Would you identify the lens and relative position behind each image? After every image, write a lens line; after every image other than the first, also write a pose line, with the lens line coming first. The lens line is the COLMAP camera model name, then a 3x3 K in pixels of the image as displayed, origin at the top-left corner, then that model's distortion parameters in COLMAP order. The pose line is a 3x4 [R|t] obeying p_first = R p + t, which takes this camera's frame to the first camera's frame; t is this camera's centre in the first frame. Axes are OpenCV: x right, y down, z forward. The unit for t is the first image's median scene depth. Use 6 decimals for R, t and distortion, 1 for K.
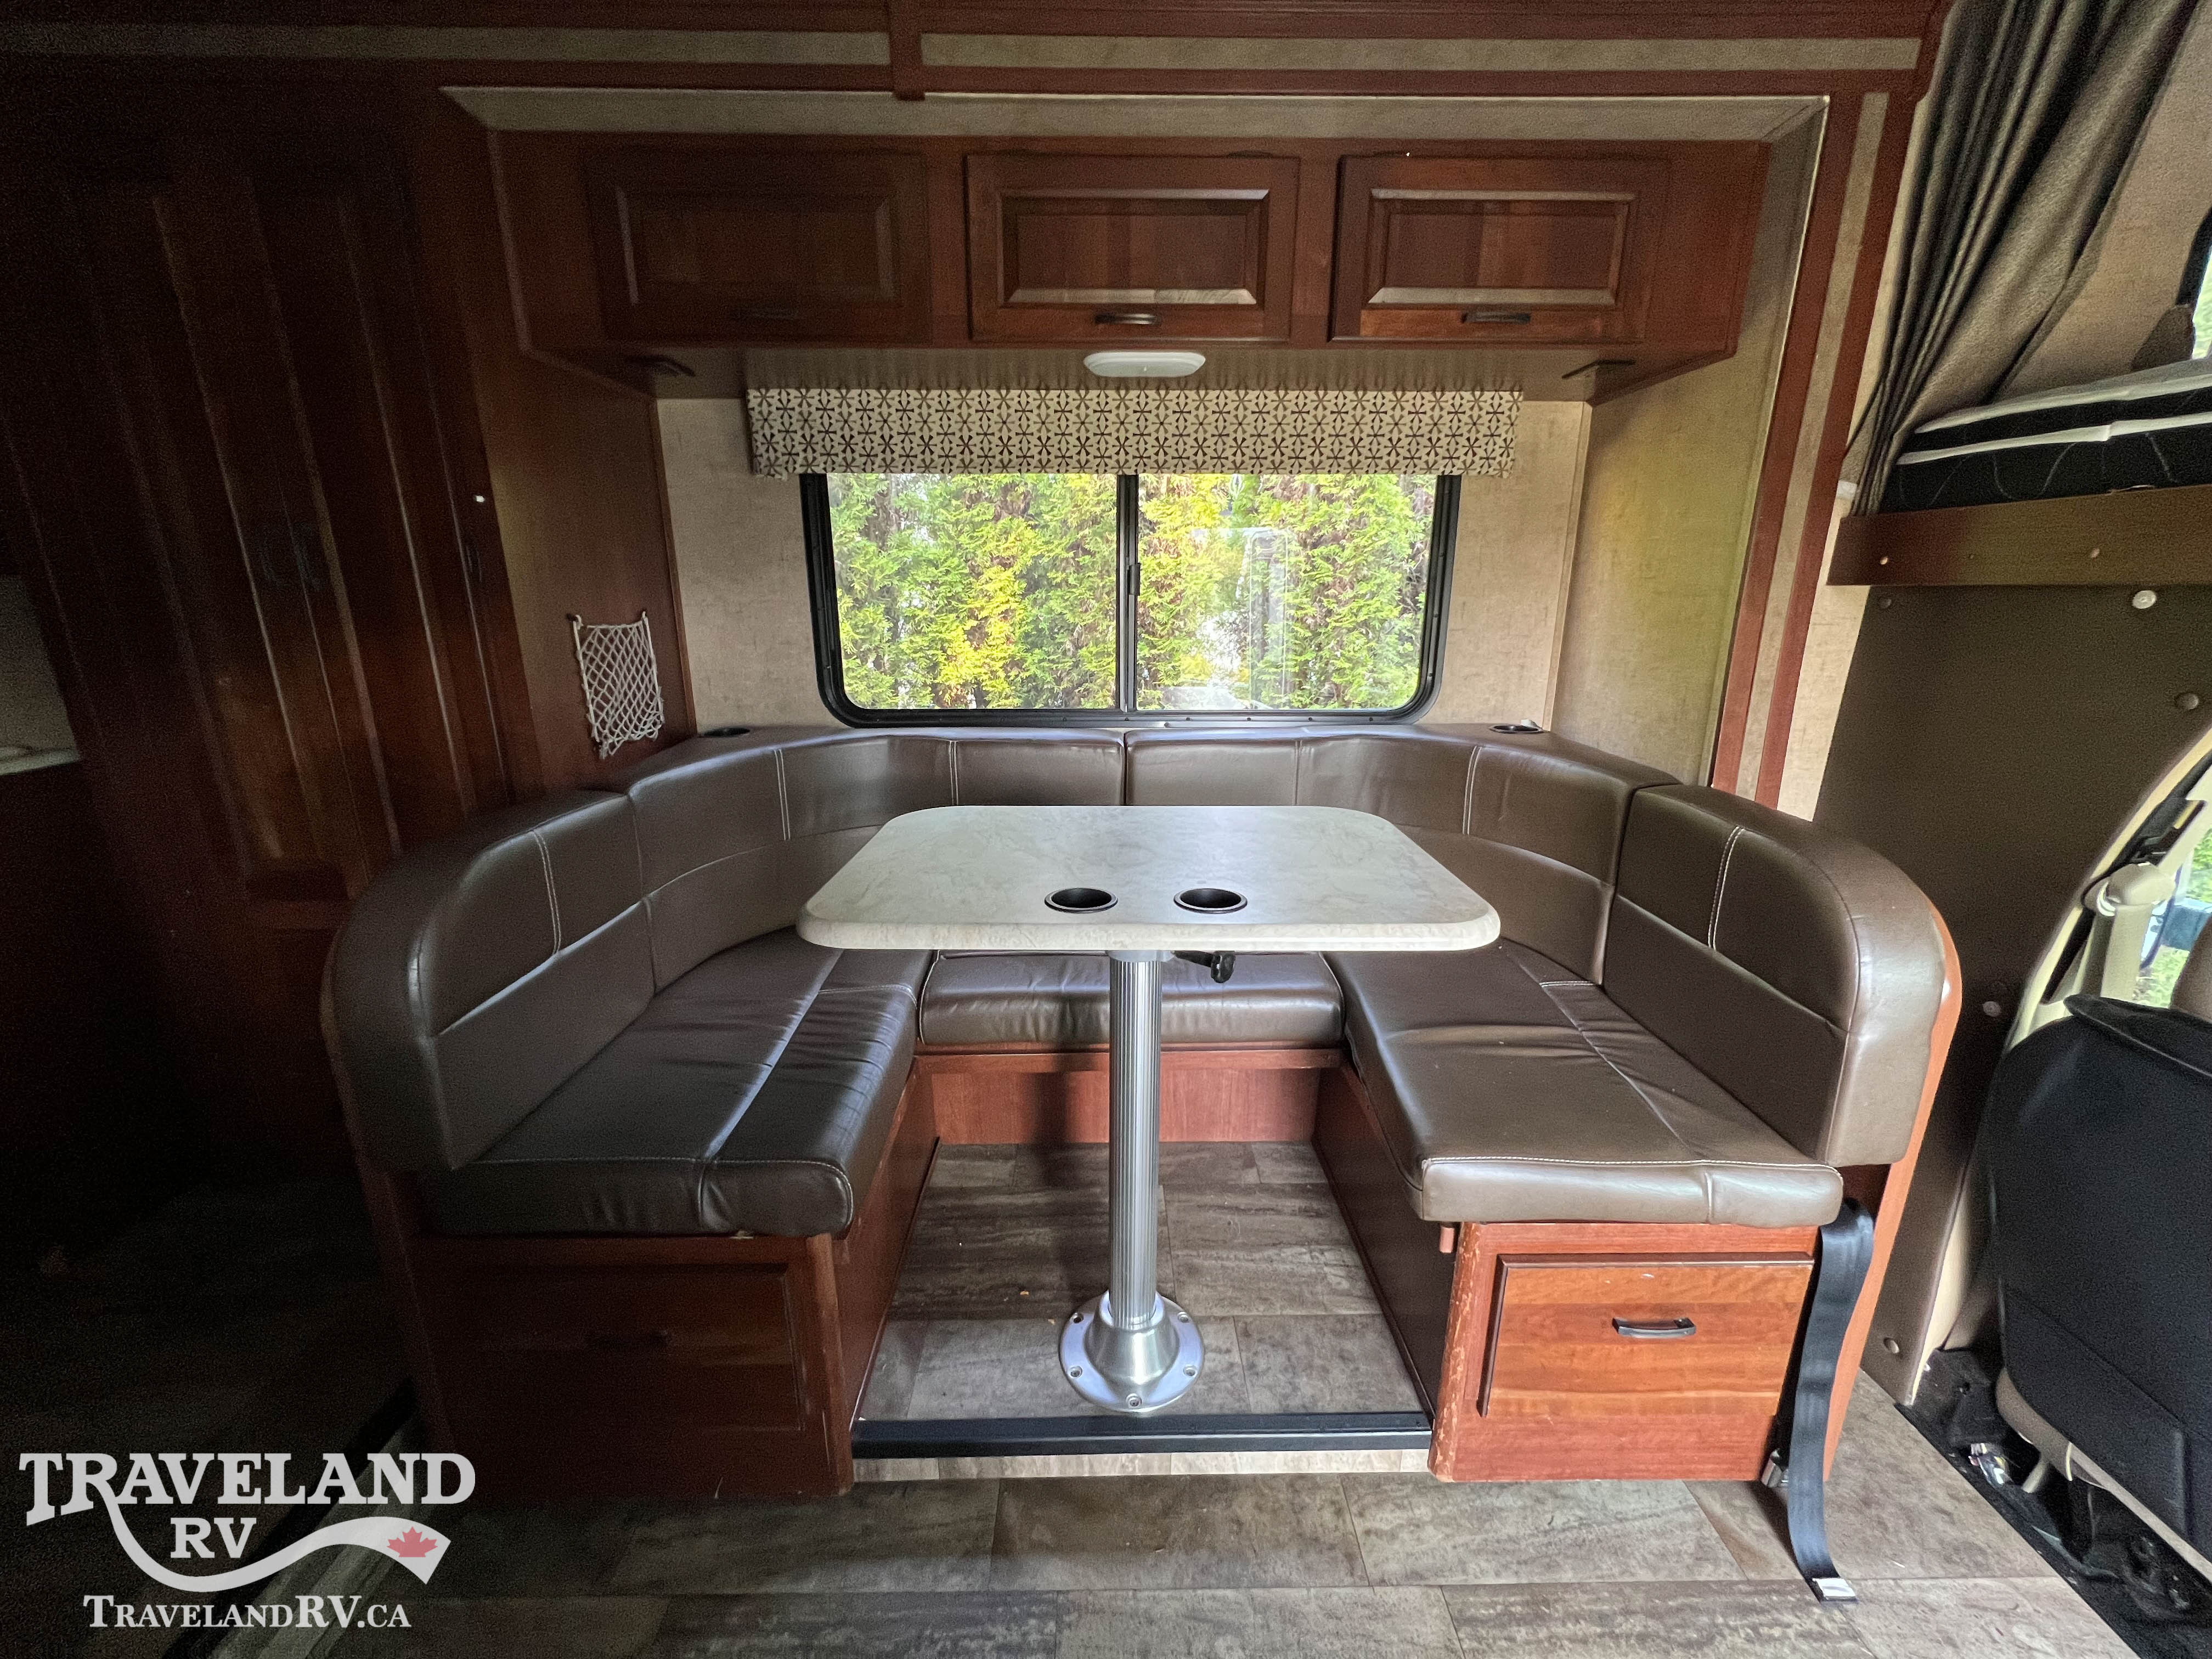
lens RADIAL K [[888.2, 0, 1128.9], [0, 888.2, 819.8], [0, 0, 1]] dist [0.000680, 0.000195]
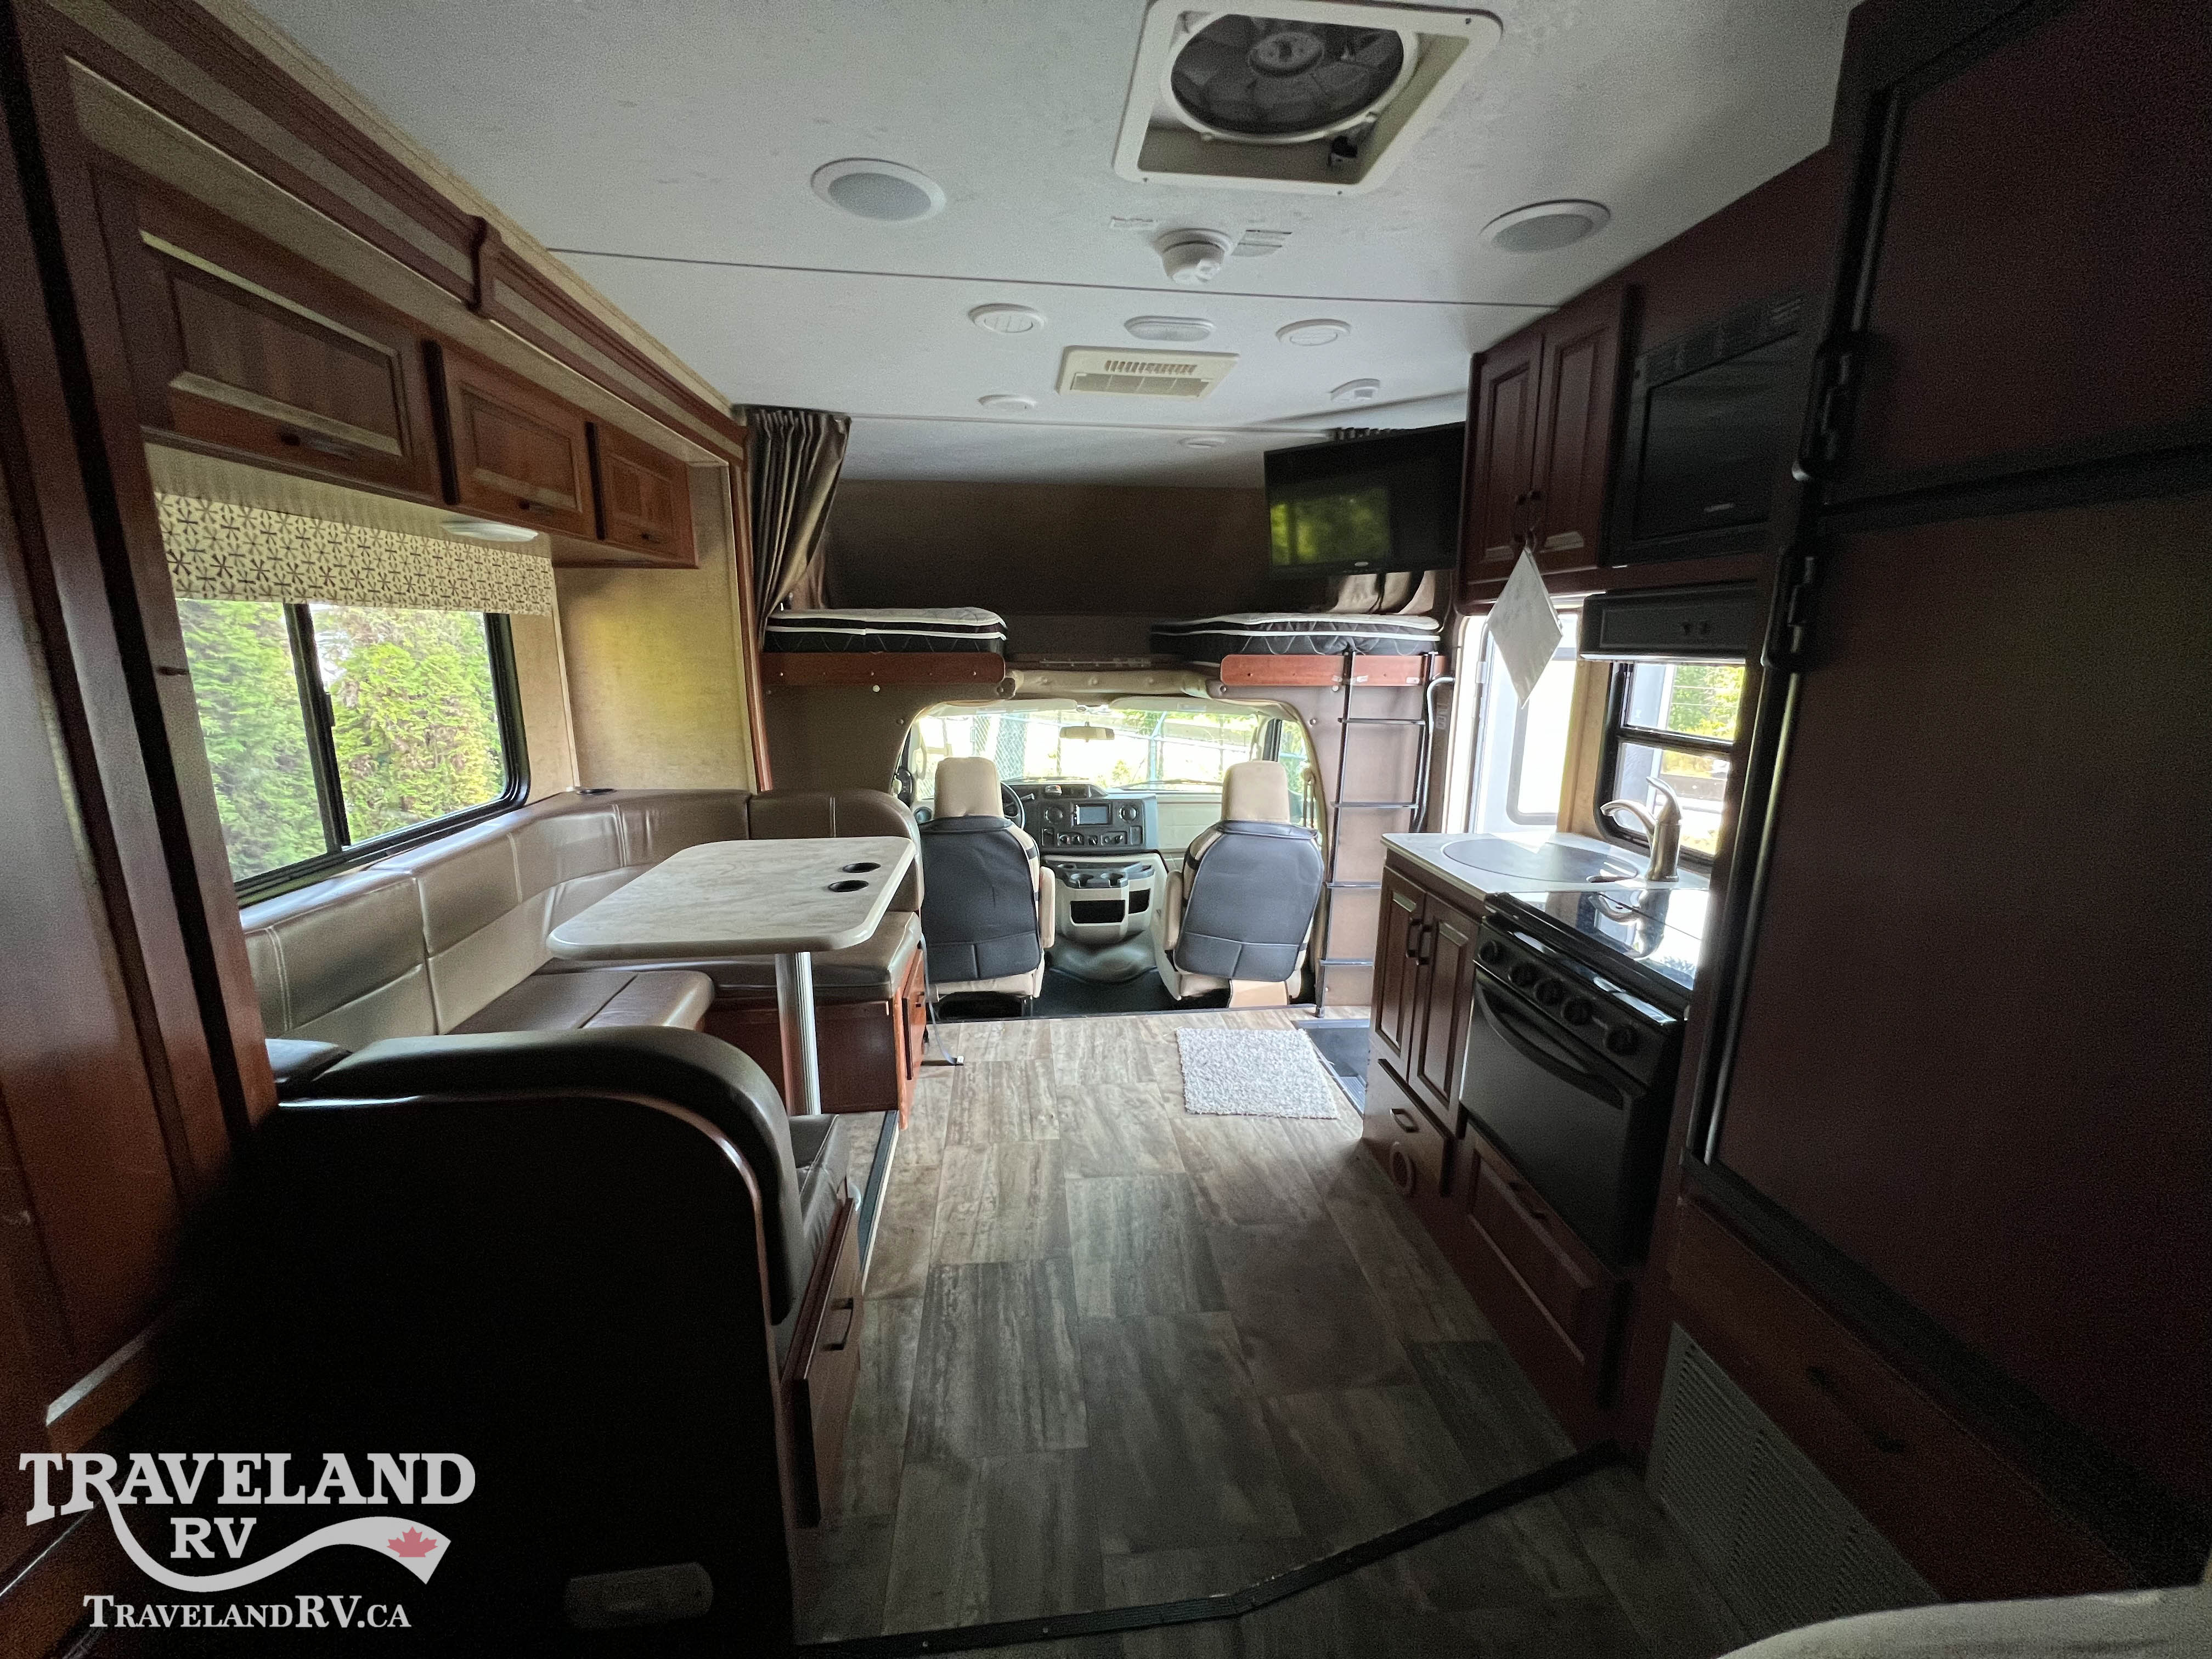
lens RADIAL K [[888.2, 0, 1092.3], [0, 888.2, 840.0], [0, 0, 1]] dist [0.000680, 0.000195]
pose [[-0.081754, -0.216645, 0.972821, -1.155342], [0.264504, 0.936370, 0.230755, -0.176120], [-0.960913, 0.276181, -0.019248, 0.342782]]
